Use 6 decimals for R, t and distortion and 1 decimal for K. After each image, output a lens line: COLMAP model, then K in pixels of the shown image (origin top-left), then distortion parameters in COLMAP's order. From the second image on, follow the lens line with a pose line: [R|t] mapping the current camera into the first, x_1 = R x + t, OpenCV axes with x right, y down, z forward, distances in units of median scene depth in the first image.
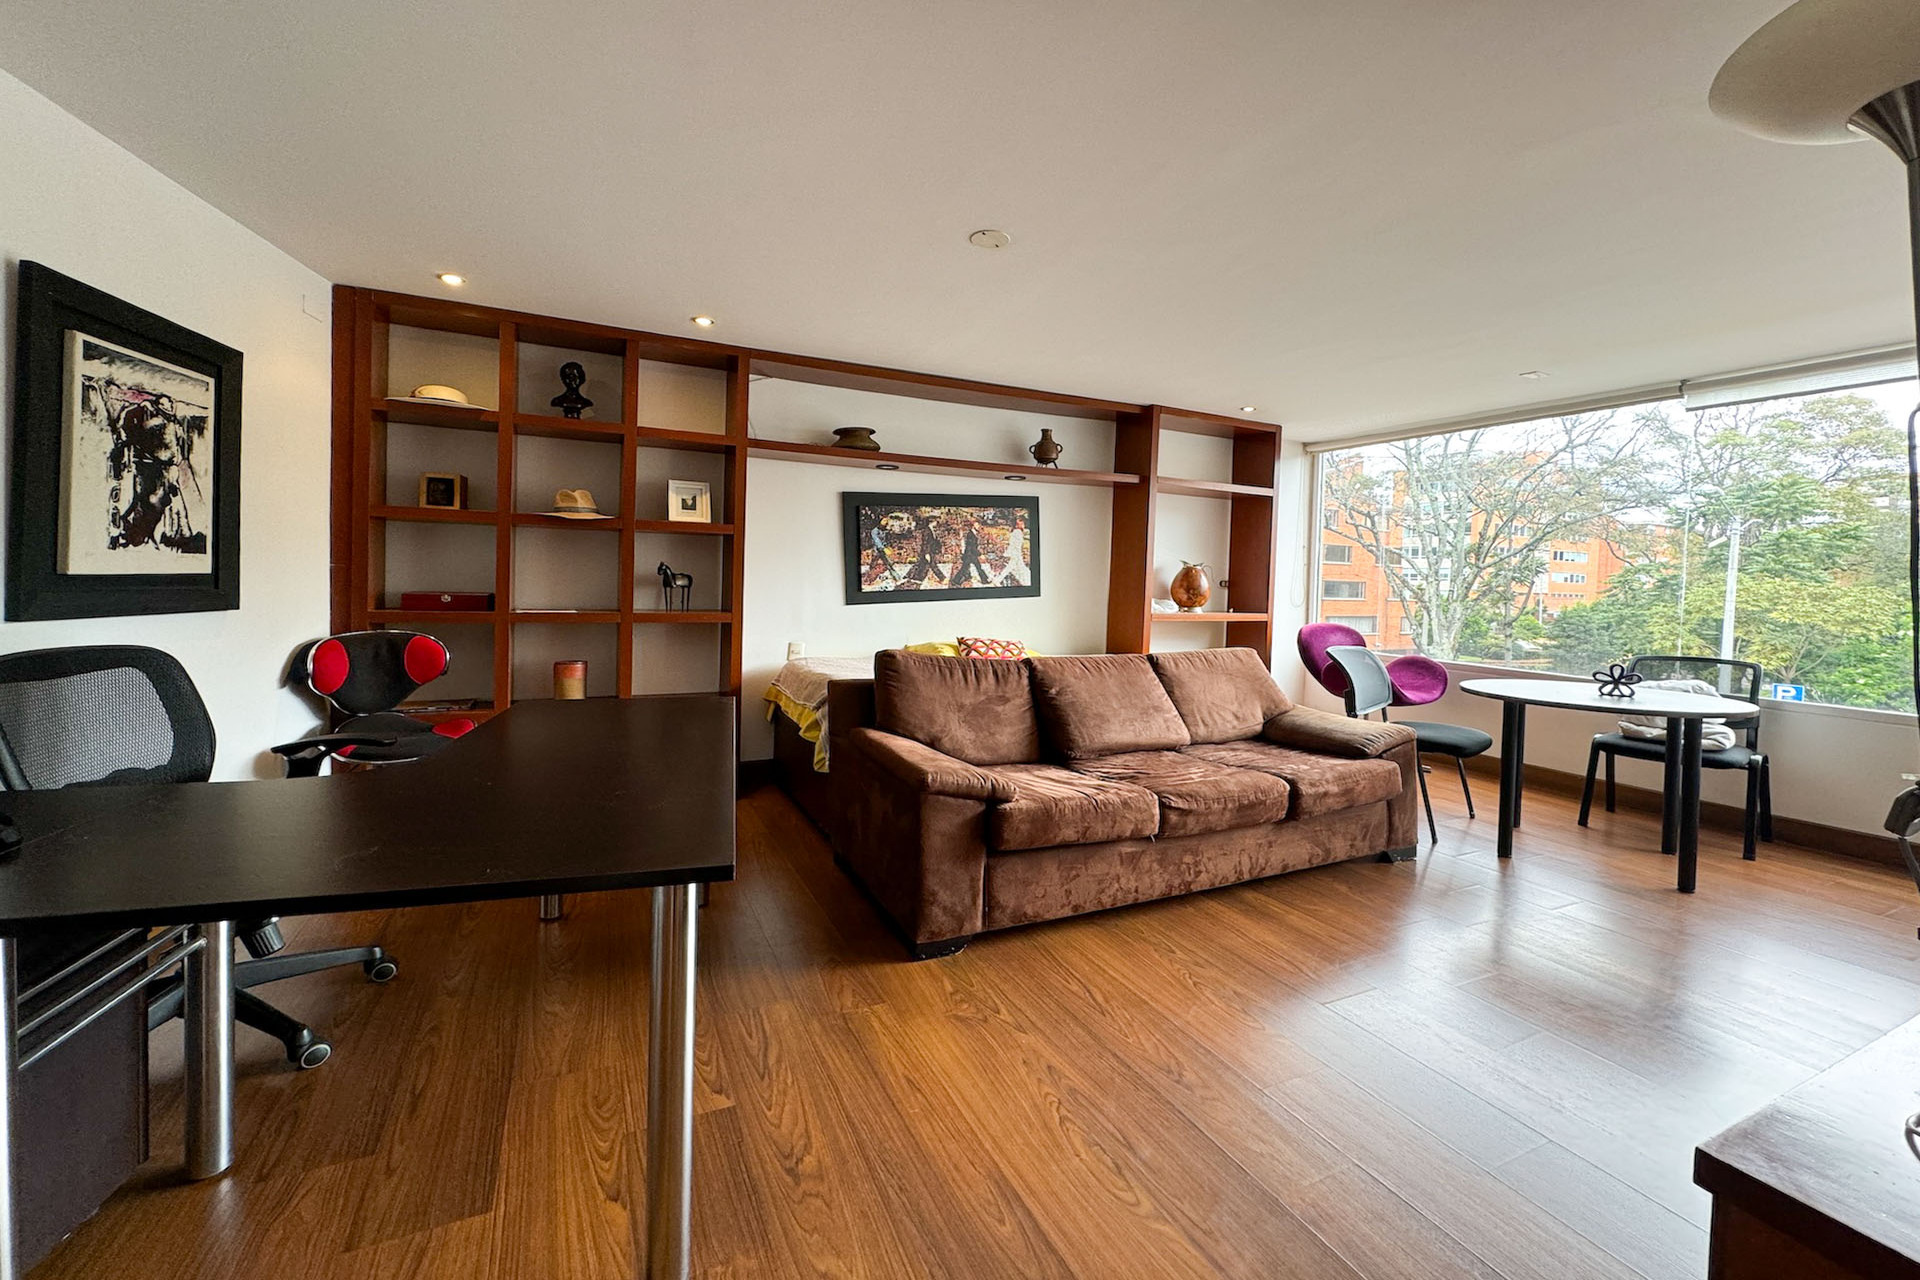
lens RADIAL K [[783.3, 0, 970.8], [0, 783.3, 590.2], [0, 0, 1]] dist [-0.001443, 0.000179]
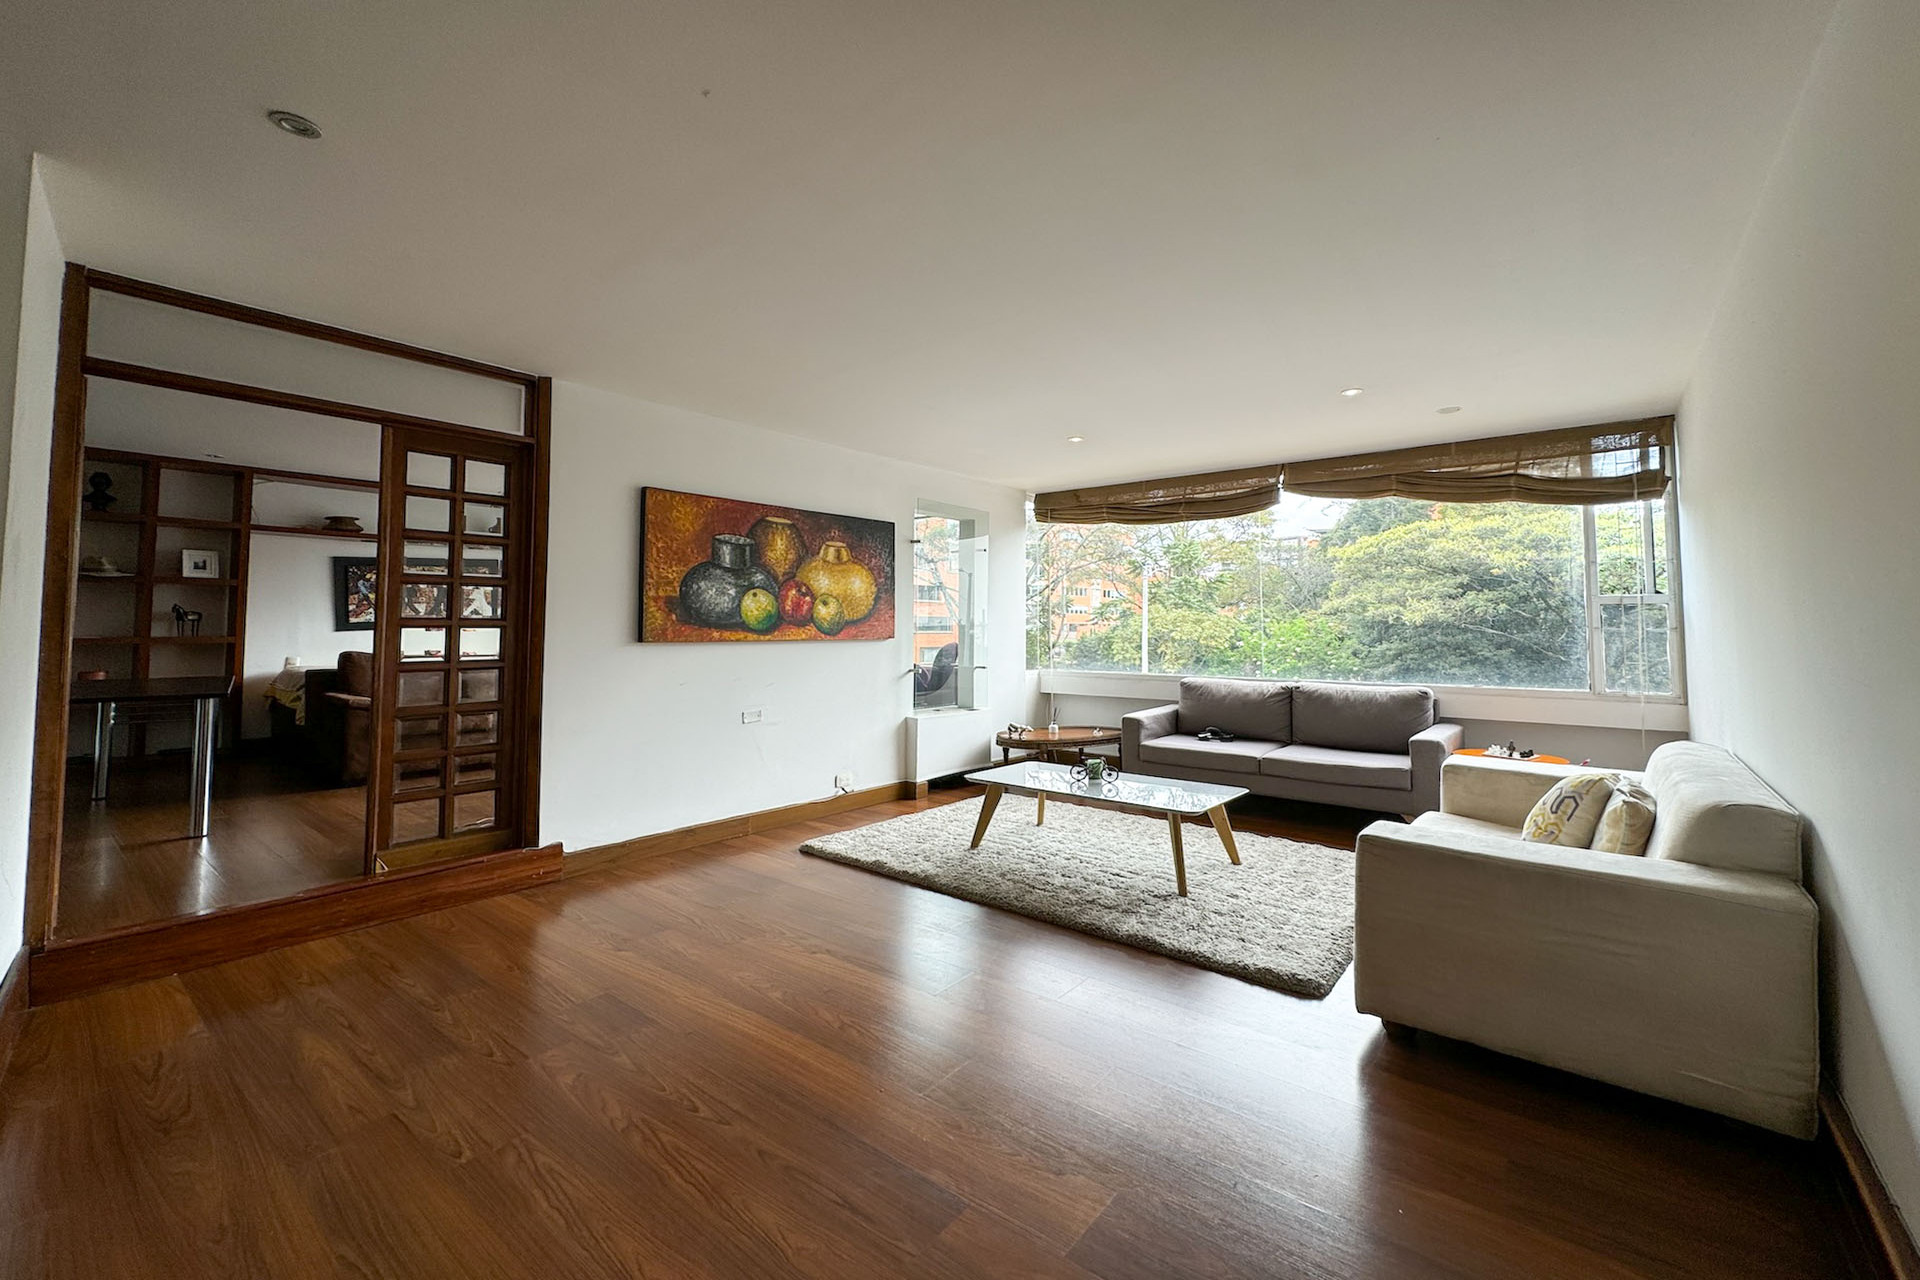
lens RADIAL K [[783.3, 0, 970.8], [0, 783.3, 590.2], [0, 0, 1]] dist [-0.001443, 0.000179]
pose [[0.902290, -0.002595, 0.431123, 0.267283], [0.024387, 0.998688, -0.045027, 0.033632], [-0.430440, 0.051141, 0.901169, -0.805621]]
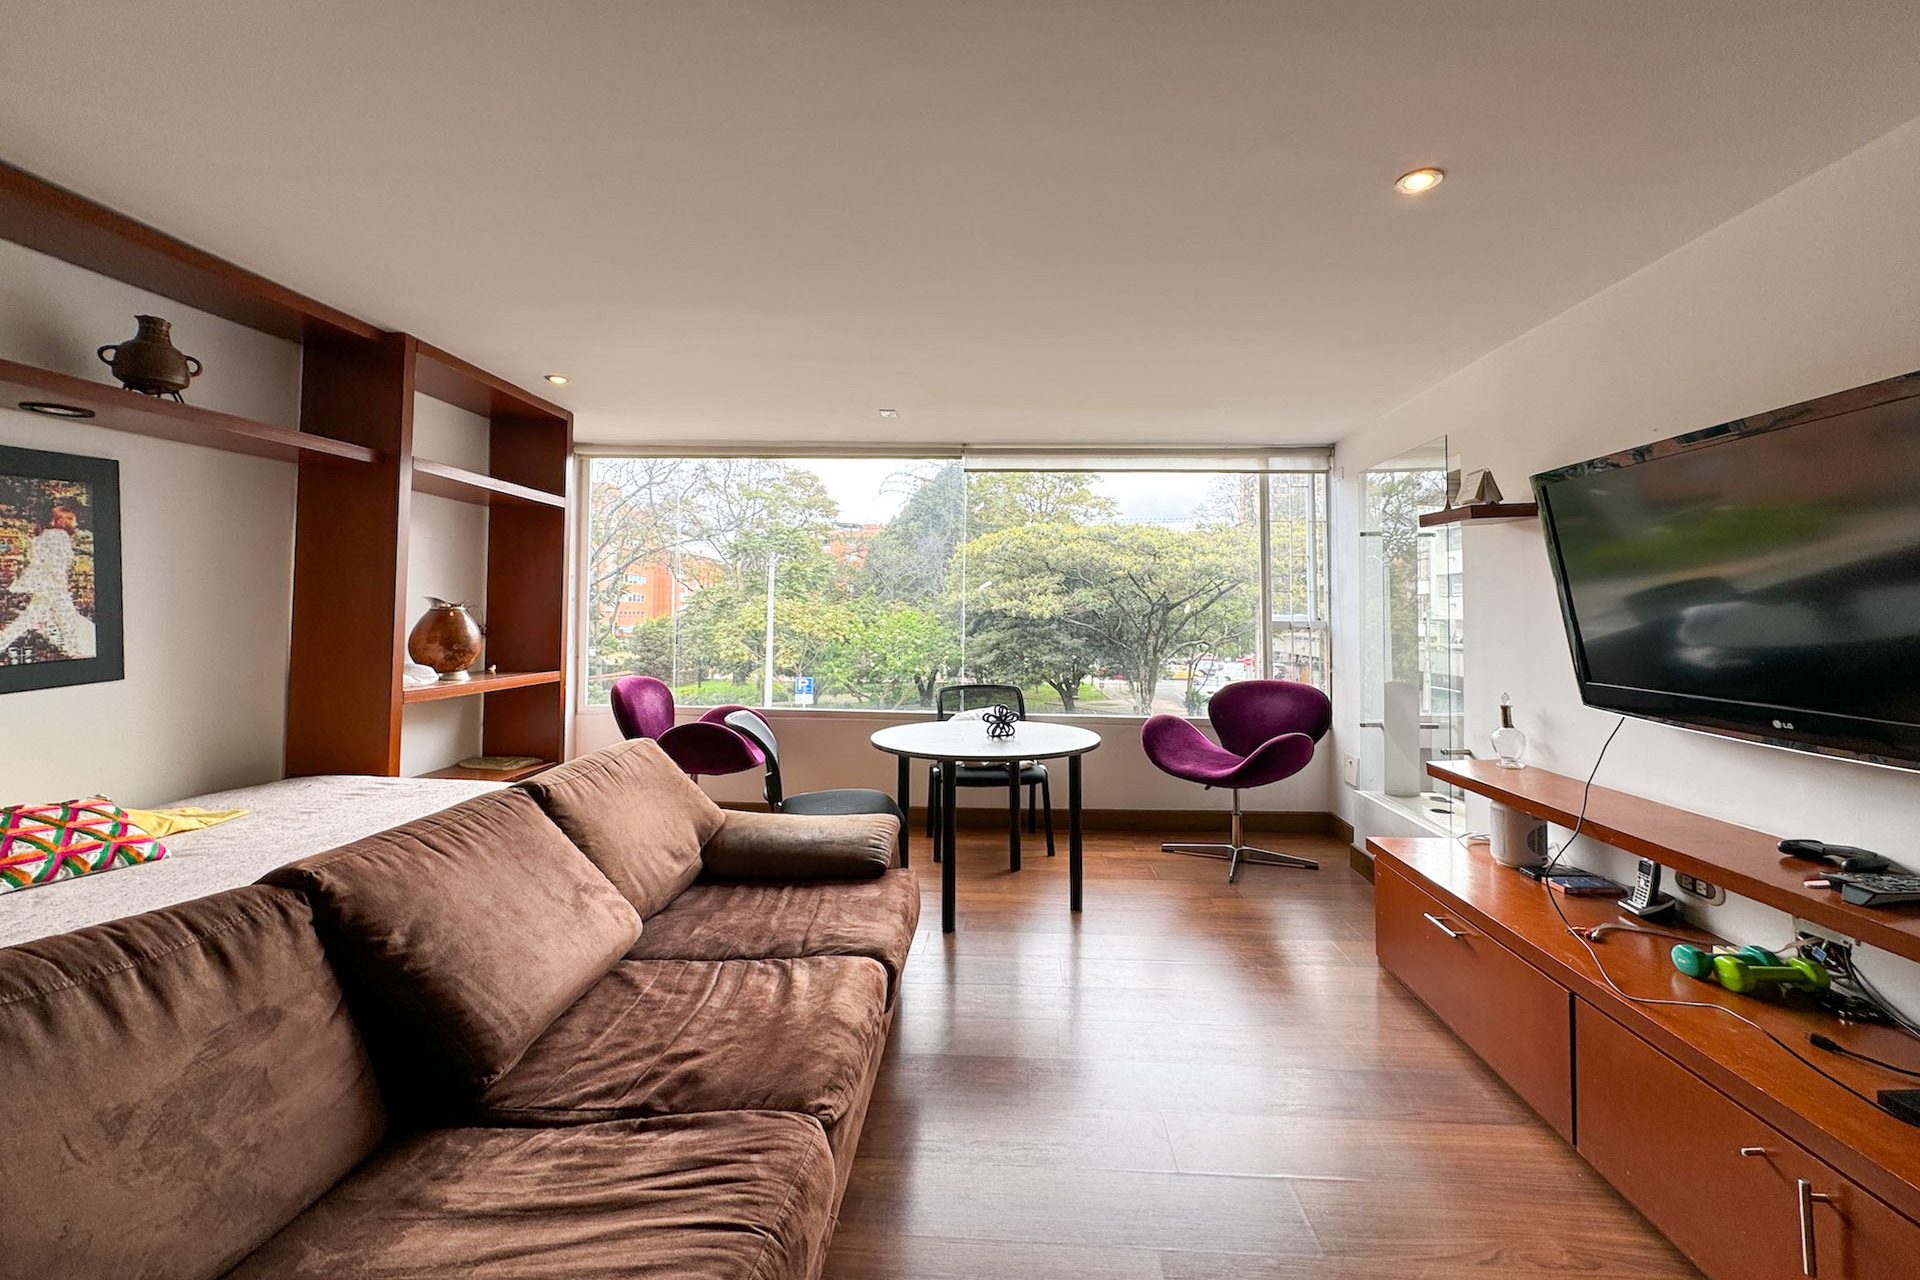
lens RADIAL K [[783.3, 0, 970.8], [0, 783.3, 590.2], [0, 0, 1]] dist [-0.001443, 0.000179]
pose [[0.482333, 0.004050, 0.875979, -0.075762], [0.017931, 0.999734, -0.014496, -0.029472], [-0.875805, 0.022698, 0.482132, 0.357040]]
